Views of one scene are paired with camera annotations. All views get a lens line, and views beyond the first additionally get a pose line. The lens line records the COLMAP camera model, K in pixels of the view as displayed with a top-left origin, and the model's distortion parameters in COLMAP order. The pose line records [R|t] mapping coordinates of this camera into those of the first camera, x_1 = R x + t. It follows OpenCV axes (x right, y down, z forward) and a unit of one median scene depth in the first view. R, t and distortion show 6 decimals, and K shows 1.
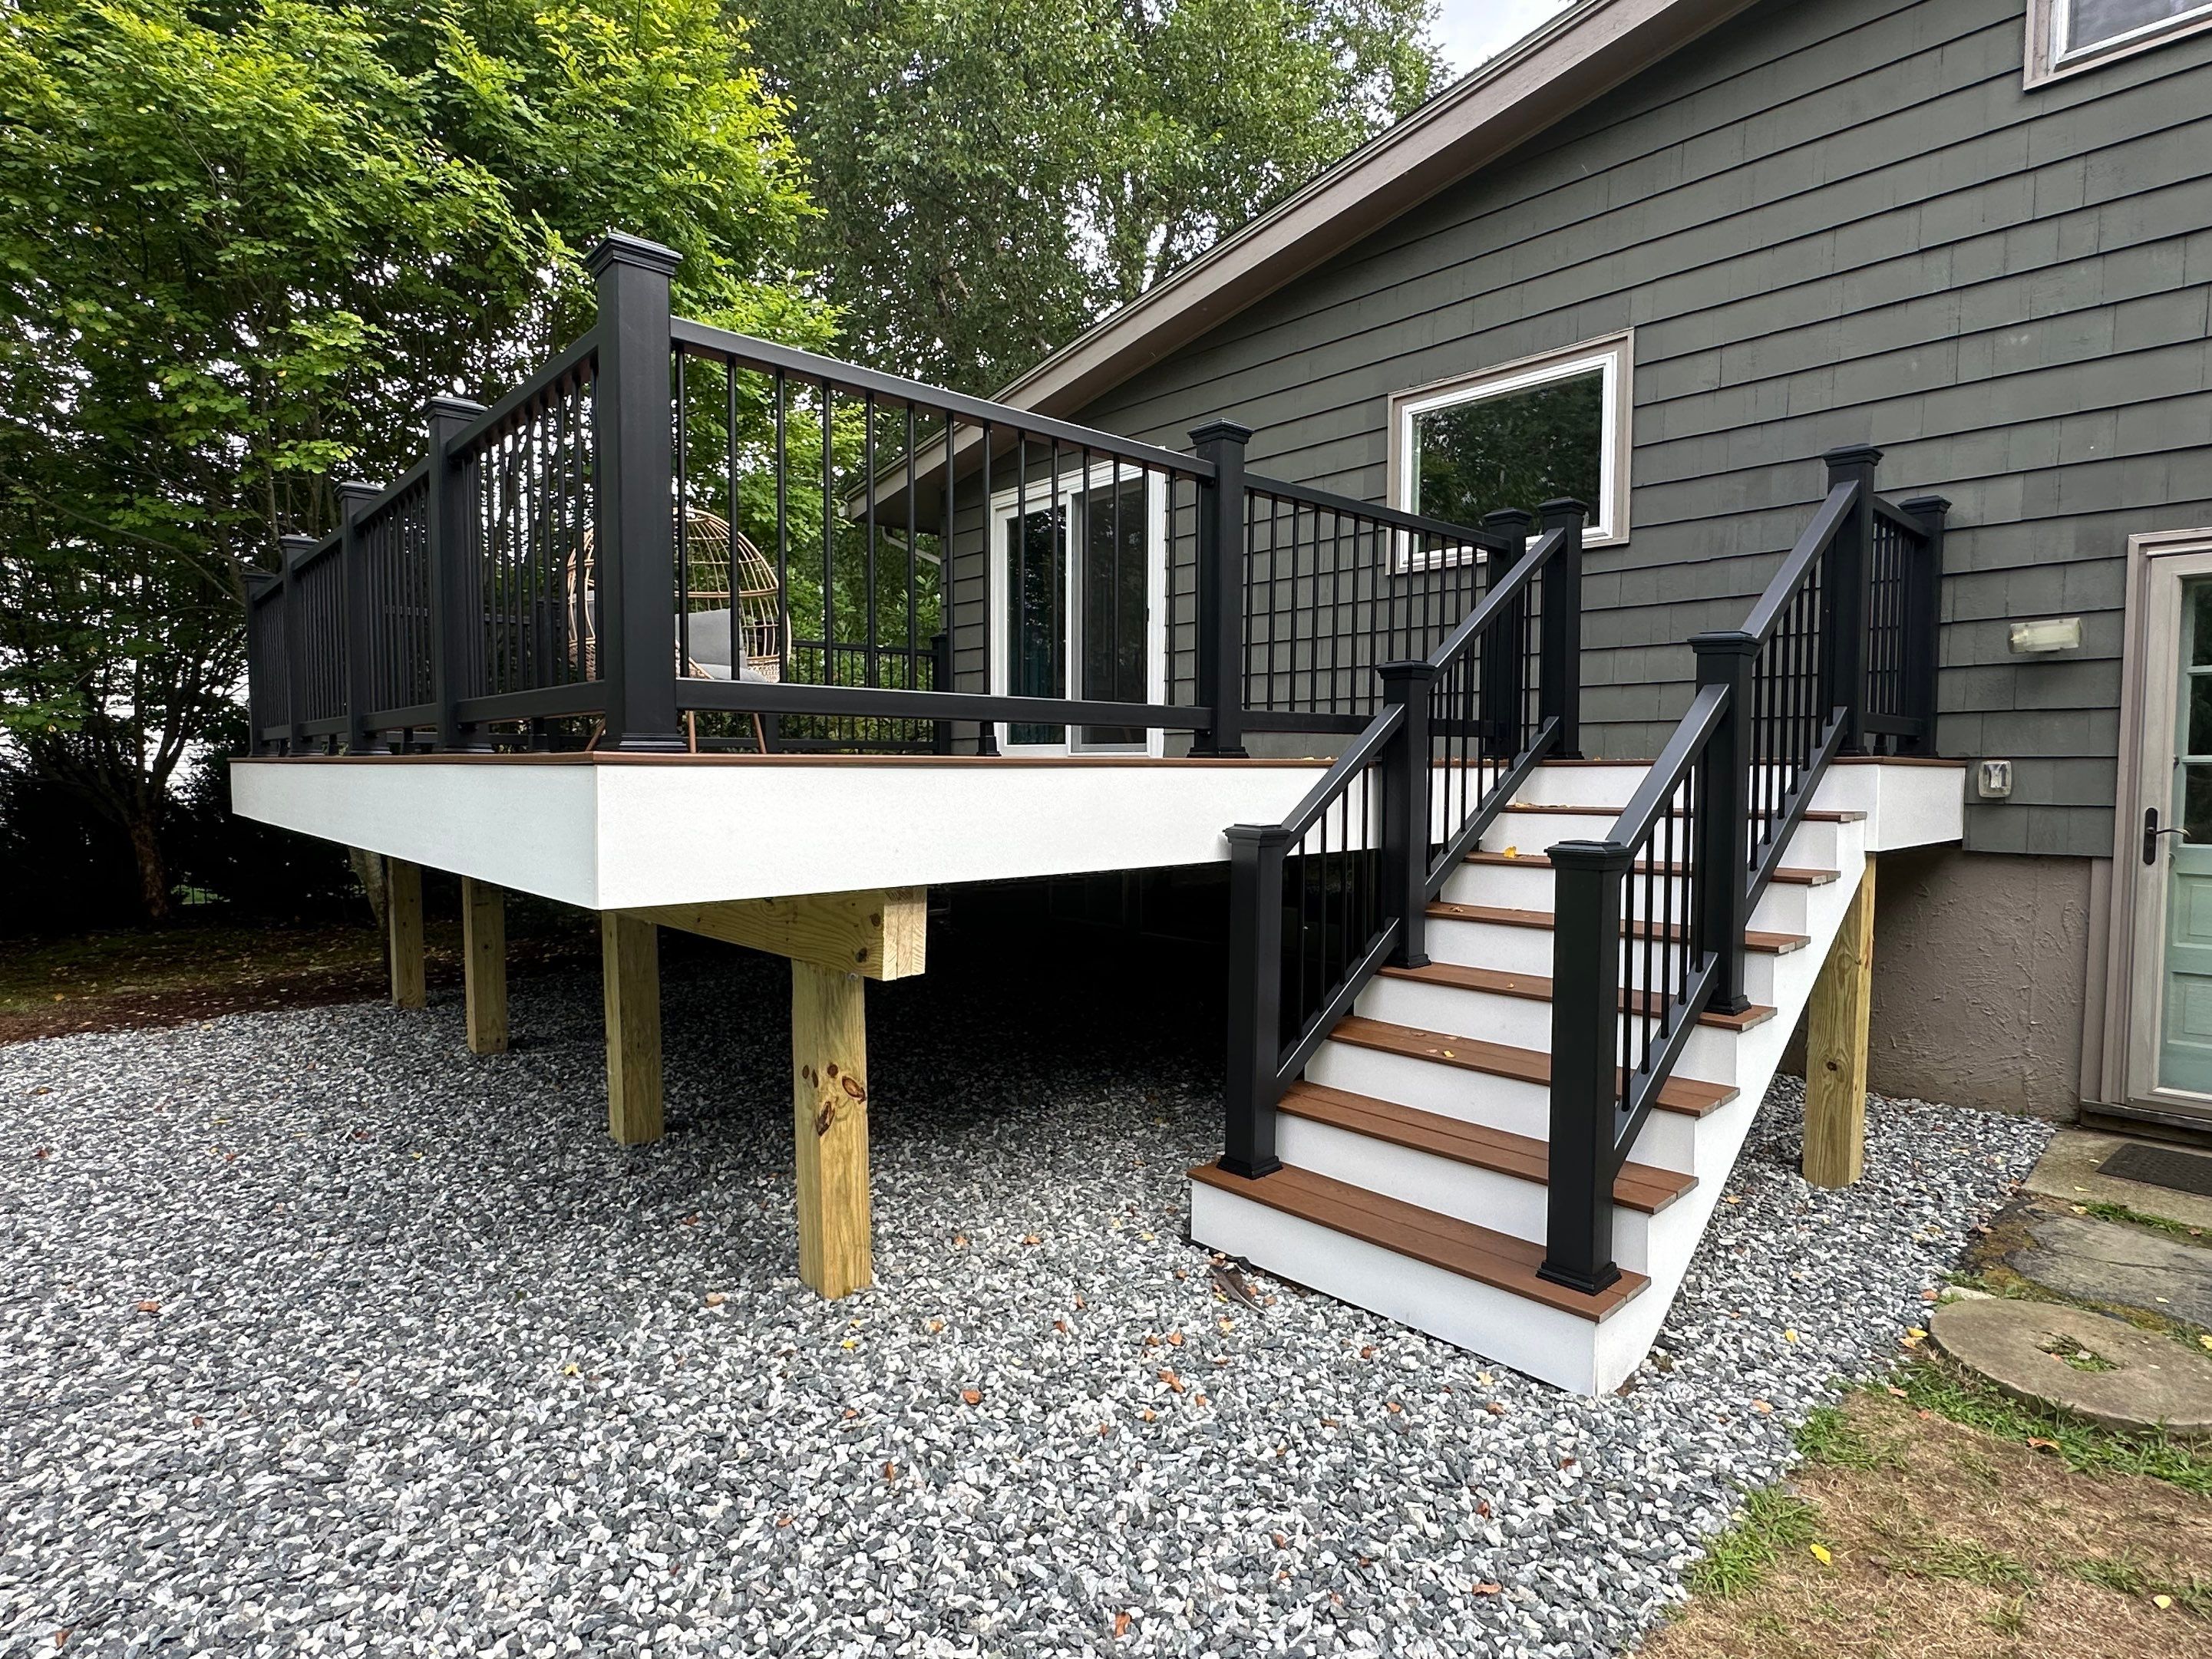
lens RADIAL K [[1154.5, 0, 1106.0], [0, 1154.5, 829.5], [0, 0, 1]] dist [-0.002789, 0.000774]
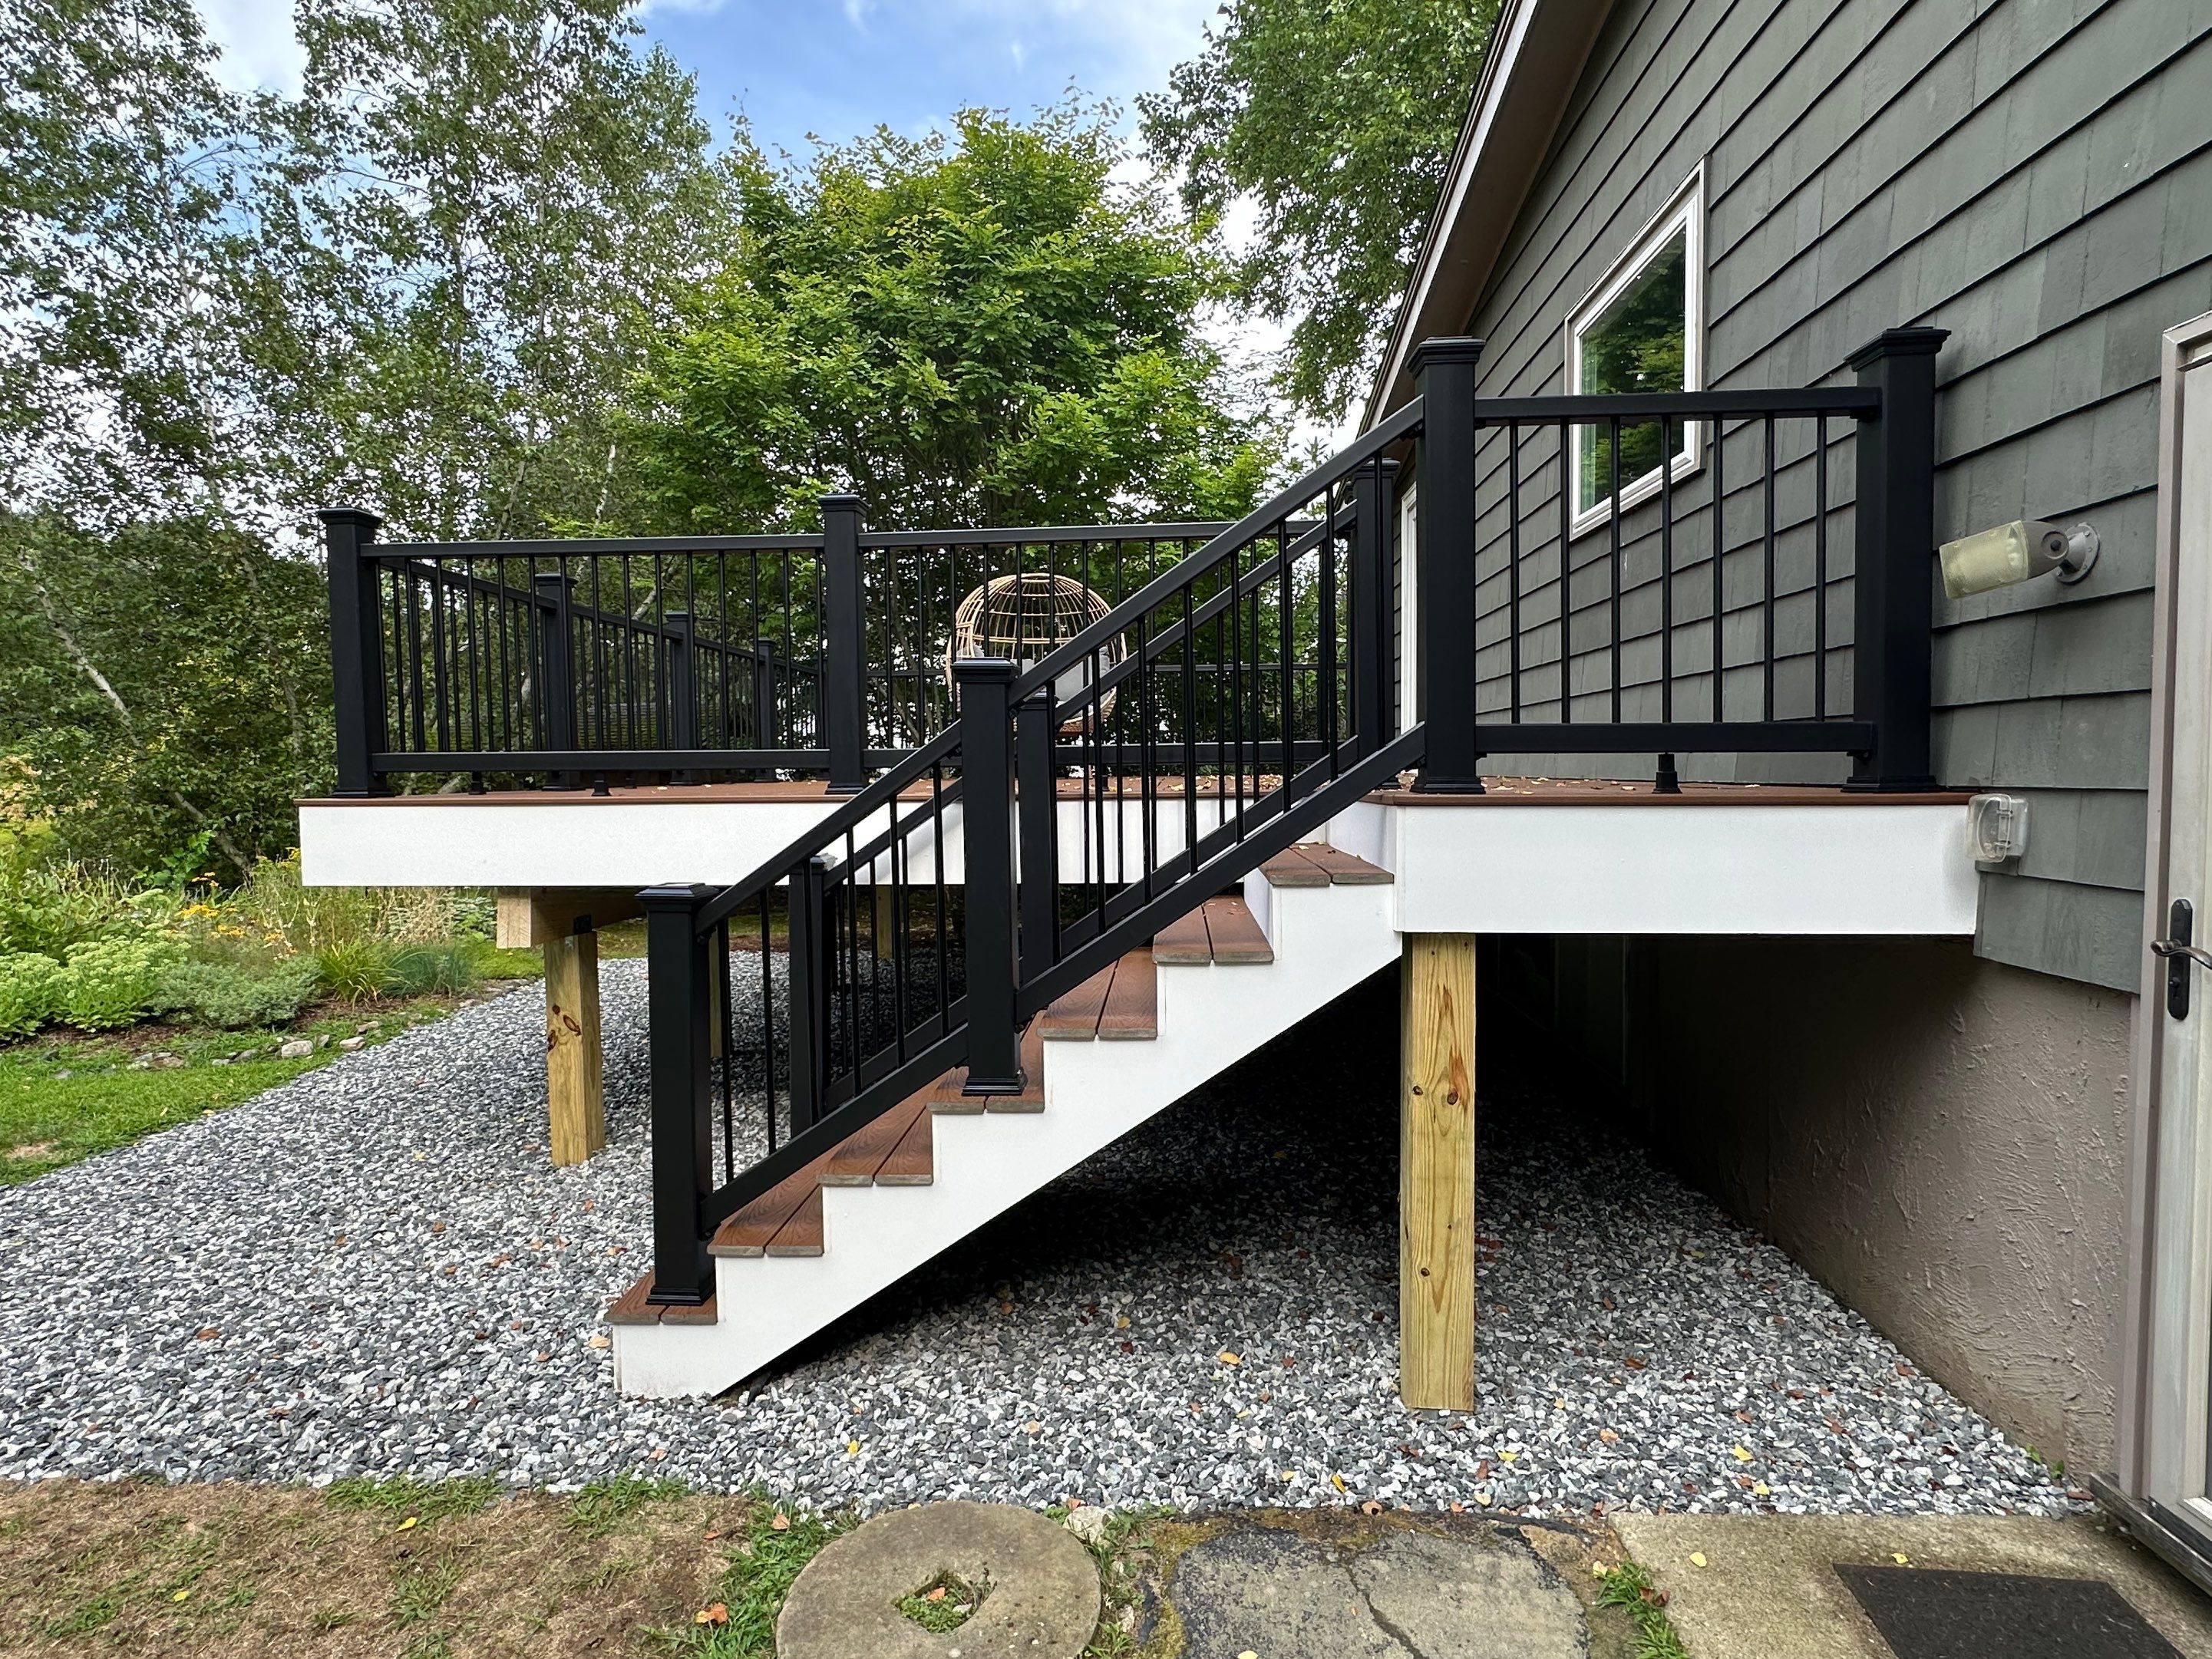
lens RADIAL K [[1154.5, 0, 1106.0], [0, 1154.5, 829.5], [0, 0, 1]] dist [-0.002789, 0.000774]
pose [[0.689971, 0.026704, -0.723344, 0.940761], [-0.028174, 0.999553, 0.010026, -0.039606], [0.723288, 0.013462, 0.690415, 0.352516]]
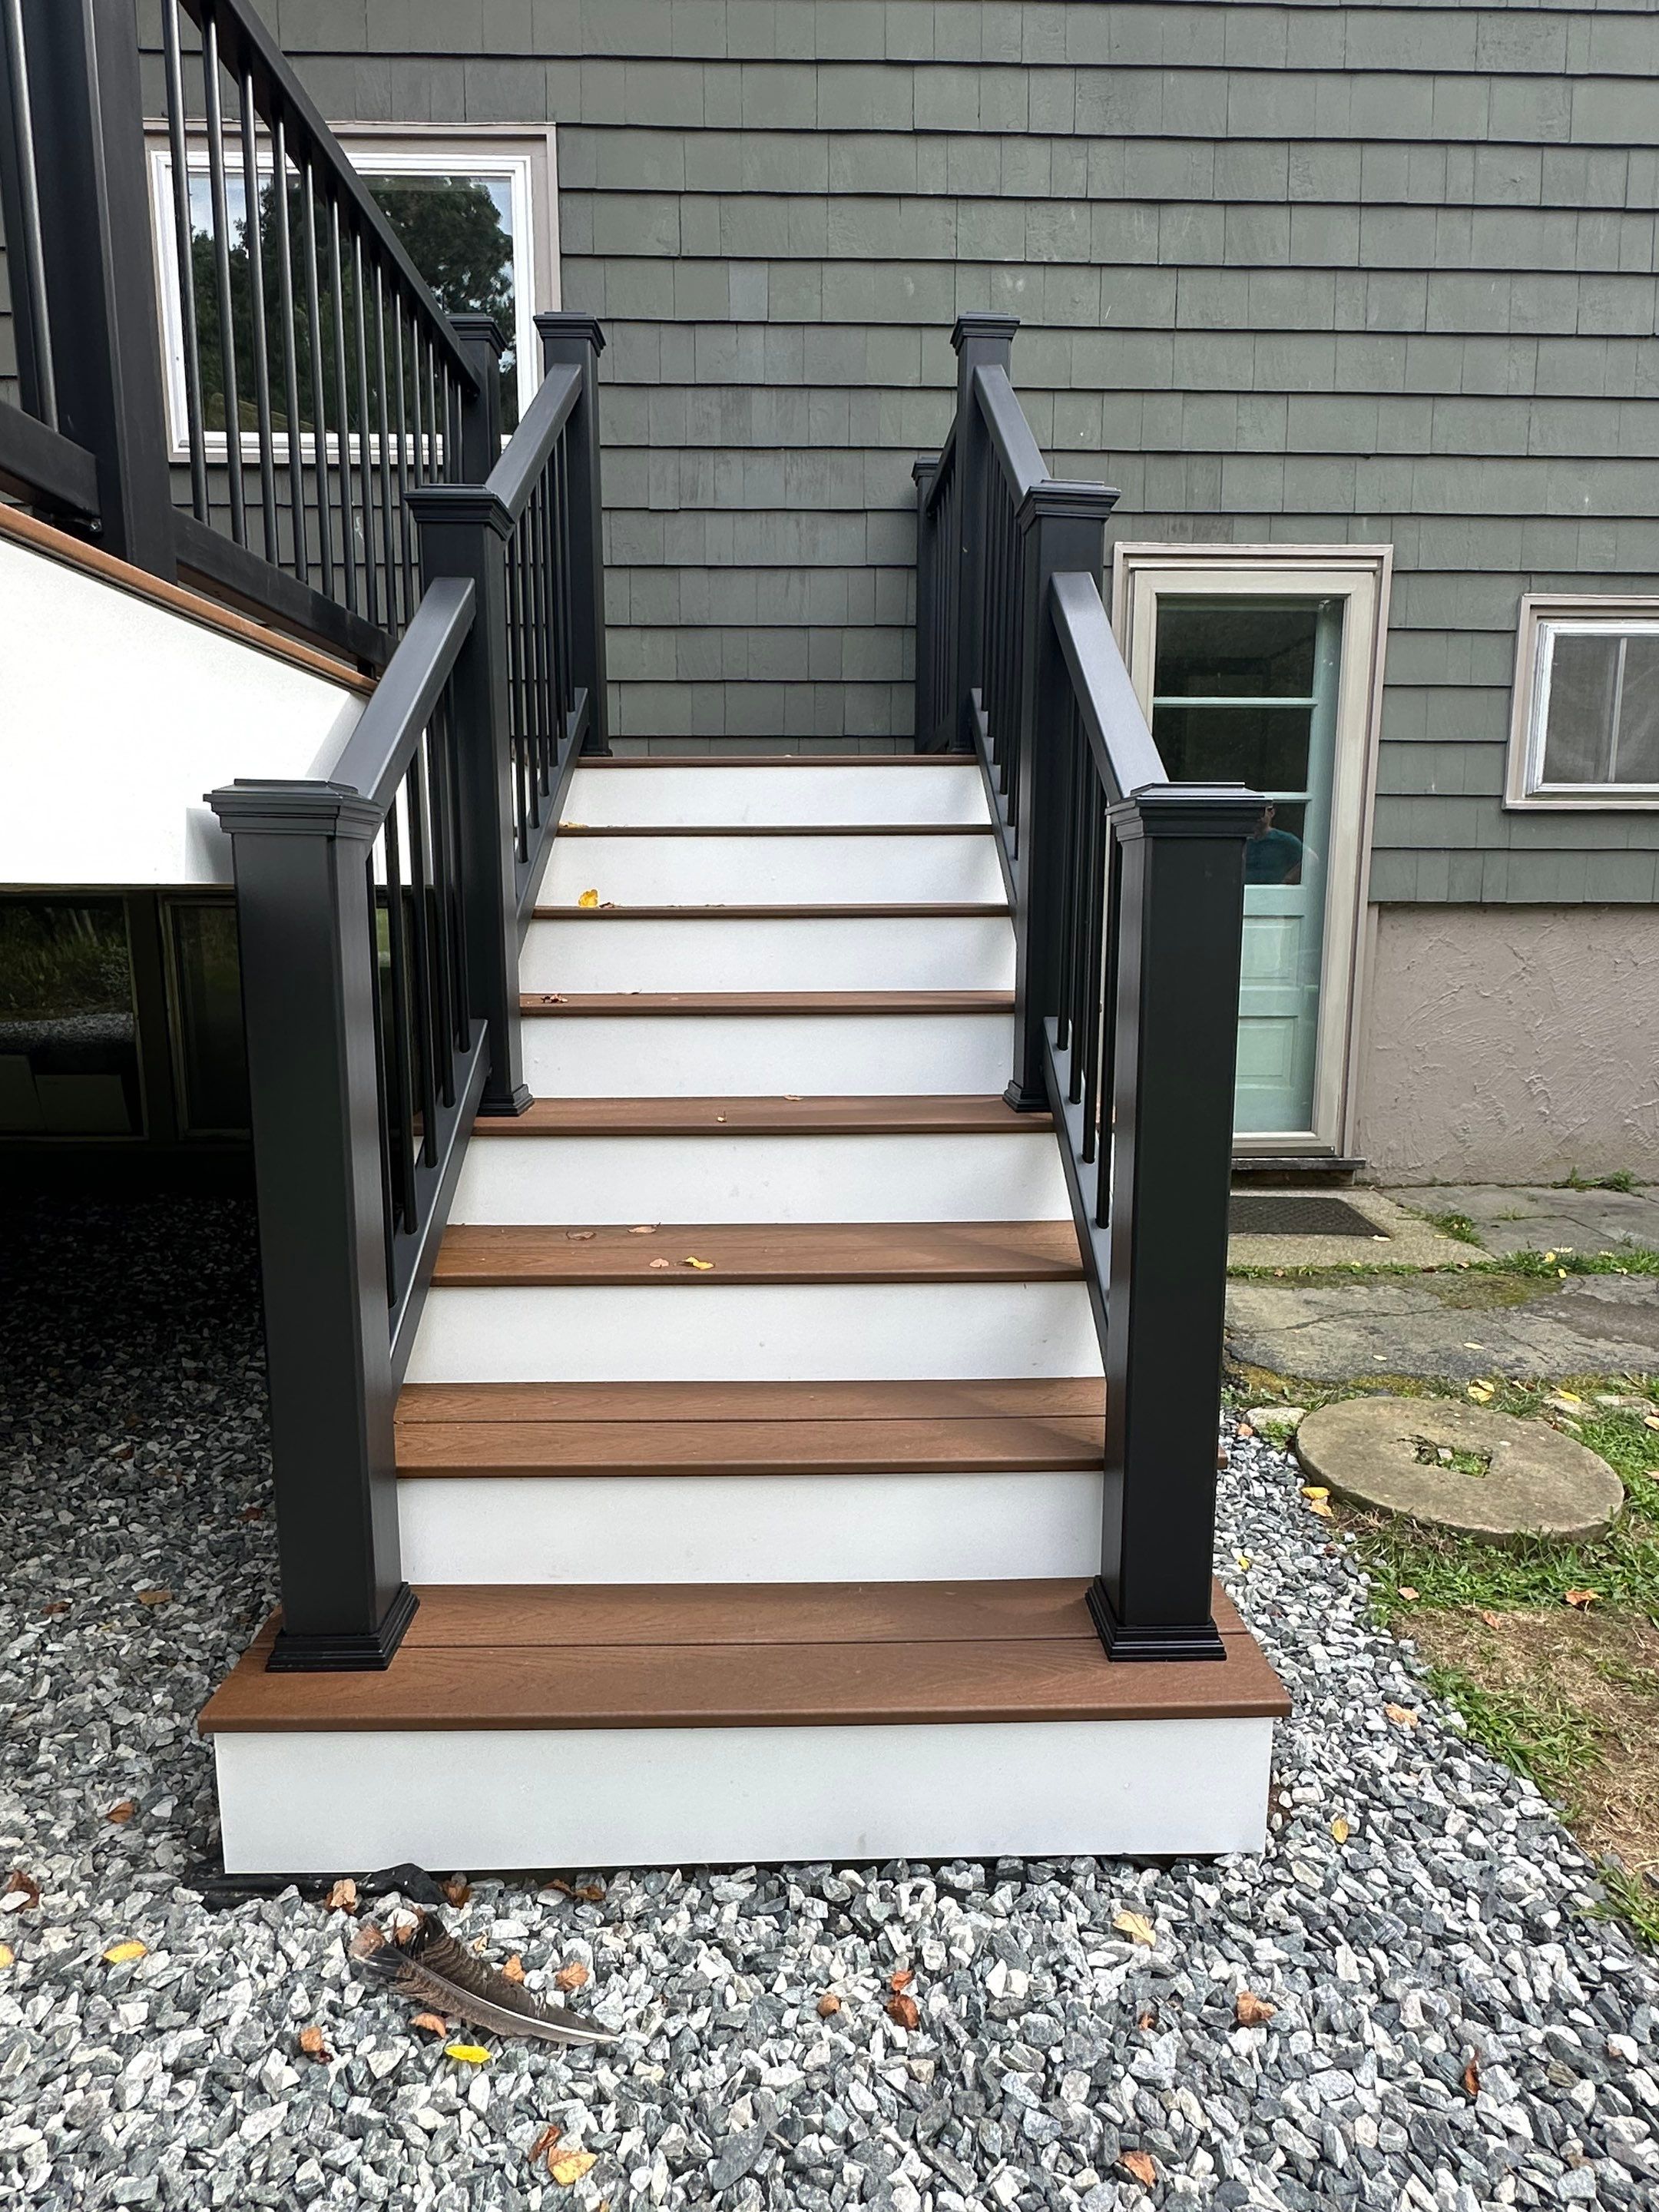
lens RADIAL K [[1271.4, 0, 826.2], [0, 1271.4, 1096.5], [0, 0, 1]] dist [-0.003371, 0.000610]
pose [[0.663083, -0.123448, 0.738296, -0.061386], [0.041051, 0.990820, 0.128802, 0.041423], [-0.747419, -0.055098, 0.662064, 0.482426]]
